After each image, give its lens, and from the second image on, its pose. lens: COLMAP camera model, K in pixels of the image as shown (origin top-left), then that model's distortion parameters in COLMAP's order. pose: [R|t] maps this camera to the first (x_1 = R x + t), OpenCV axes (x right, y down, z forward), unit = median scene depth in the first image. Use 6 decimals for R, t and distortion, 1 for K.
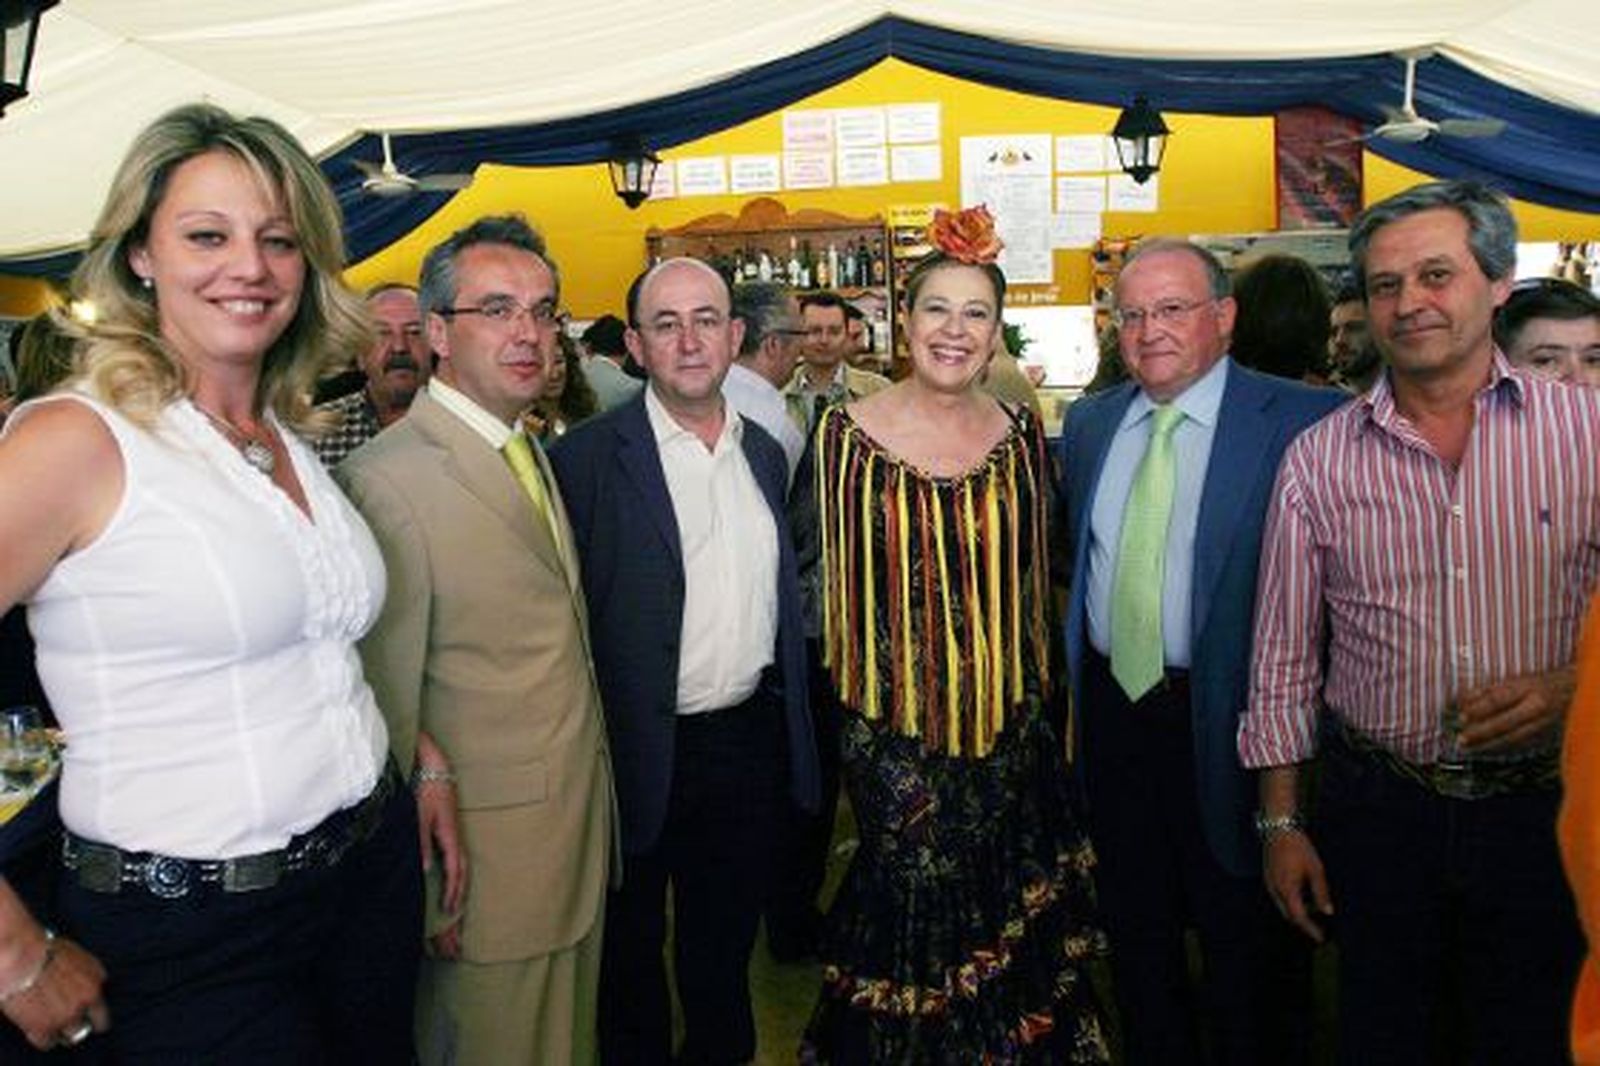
lens RADIAL K [[1143.2, 0, 800.0], [0, 1143.2, 533.0], [0, 0, 1]] dist [-0.097315, 0.045892]
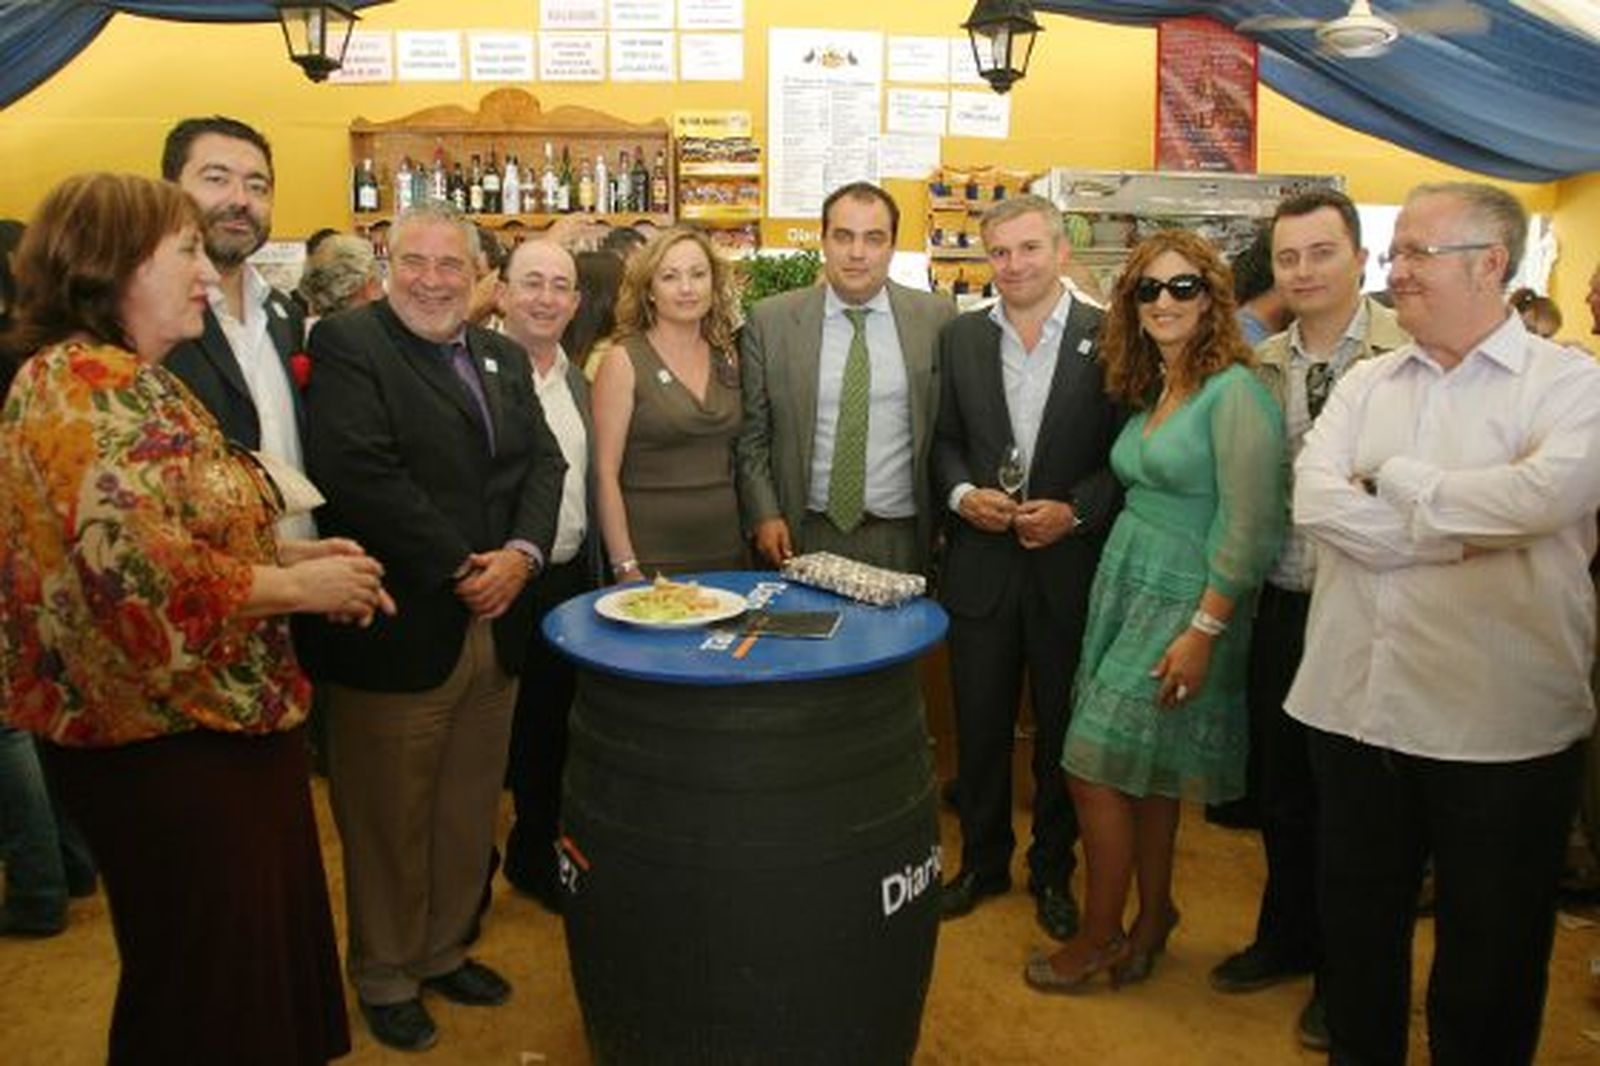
lens RADIAL K [[1143.2, 0, 800.0], [0, 1143.2, 533.0], [0, 0, 1]] dist [-0.097315, 0.045892]
pose [[0.983638, 0.011353, 0.179799, 0.027067], [-0.017948, 0.999223, 0.035096, -0.028147], [-0.179261, -0.037748, 0.983077, 0.217399]]
